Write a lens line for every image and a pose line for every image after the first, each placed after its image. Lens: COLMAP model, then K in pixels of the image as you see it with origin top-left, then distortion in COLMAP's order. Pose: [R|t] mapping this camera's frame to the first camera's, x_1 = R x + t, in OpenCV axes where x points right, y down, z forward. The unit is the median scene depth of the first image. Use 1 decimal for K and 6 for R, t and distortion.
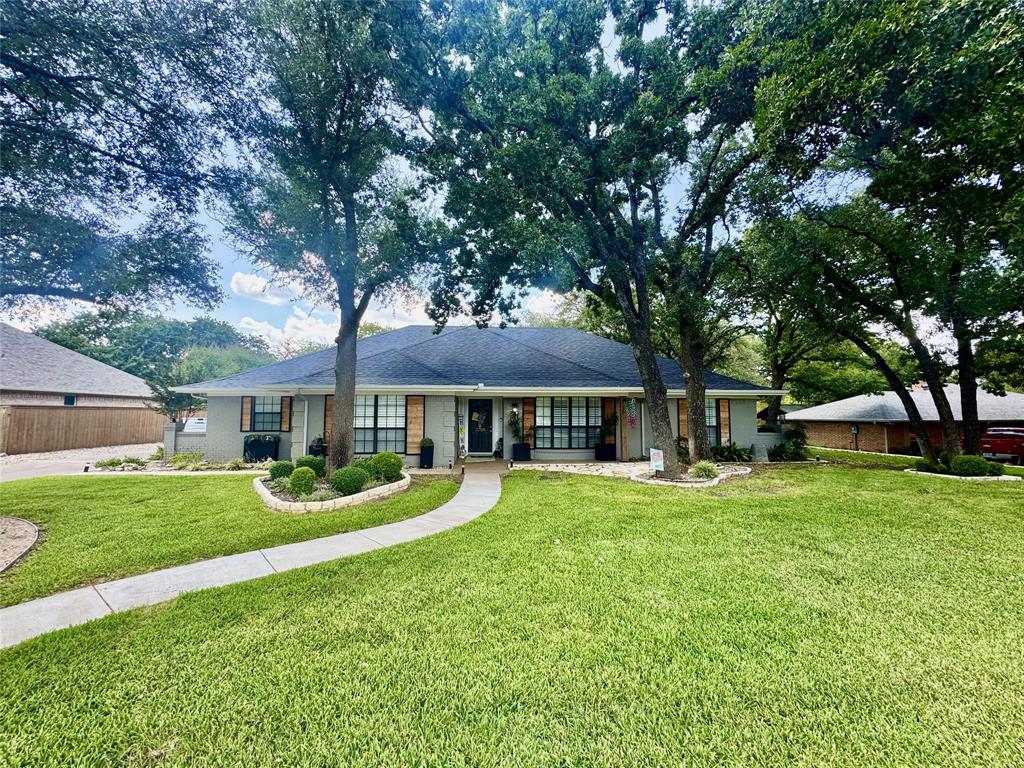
lens RADIAL K [[411.6, 0, 512.0], [0, 411.6, 384.0], [0, 0, 1]] dist [-0.000055, 0.000048]
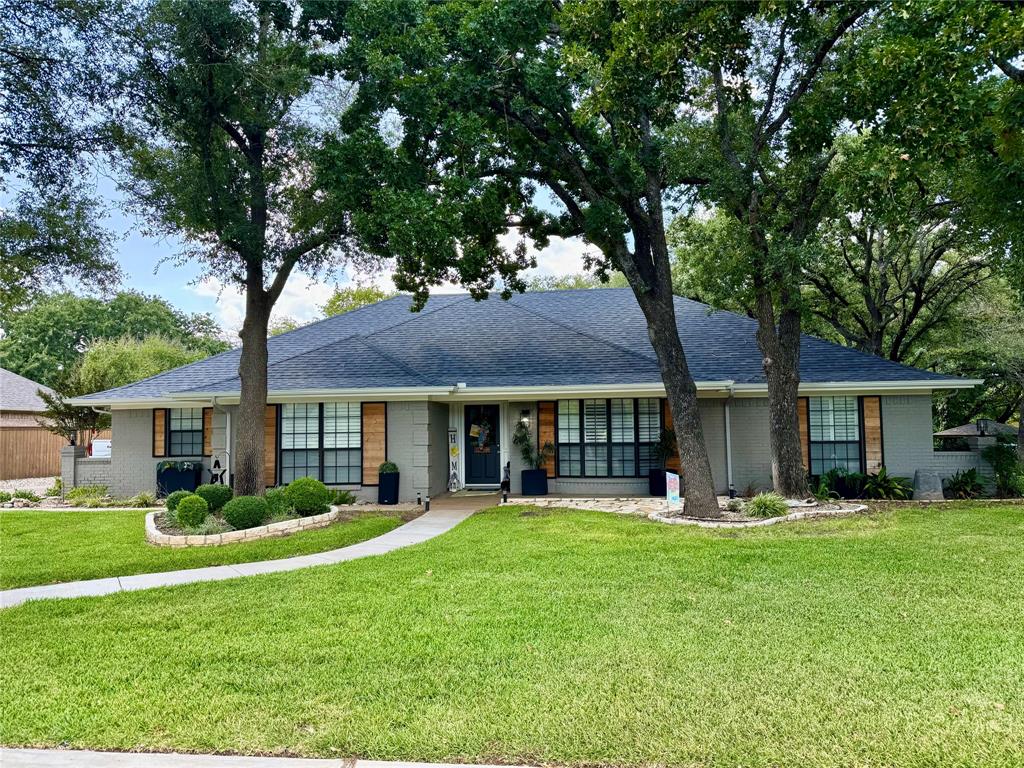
lens RADIAL K [[716.1, 0, 512.0], [0, 716.1, 384.0], [0, 0, 1]] dist [0.095185, -0.119201]
pose [[0.983799, -0.027125, -0.177209, 0.202762], [0.029099, 0.999540, 0.008547, -0.006676], [0.176896, -0.013565, 0.984136, -0.162392]]
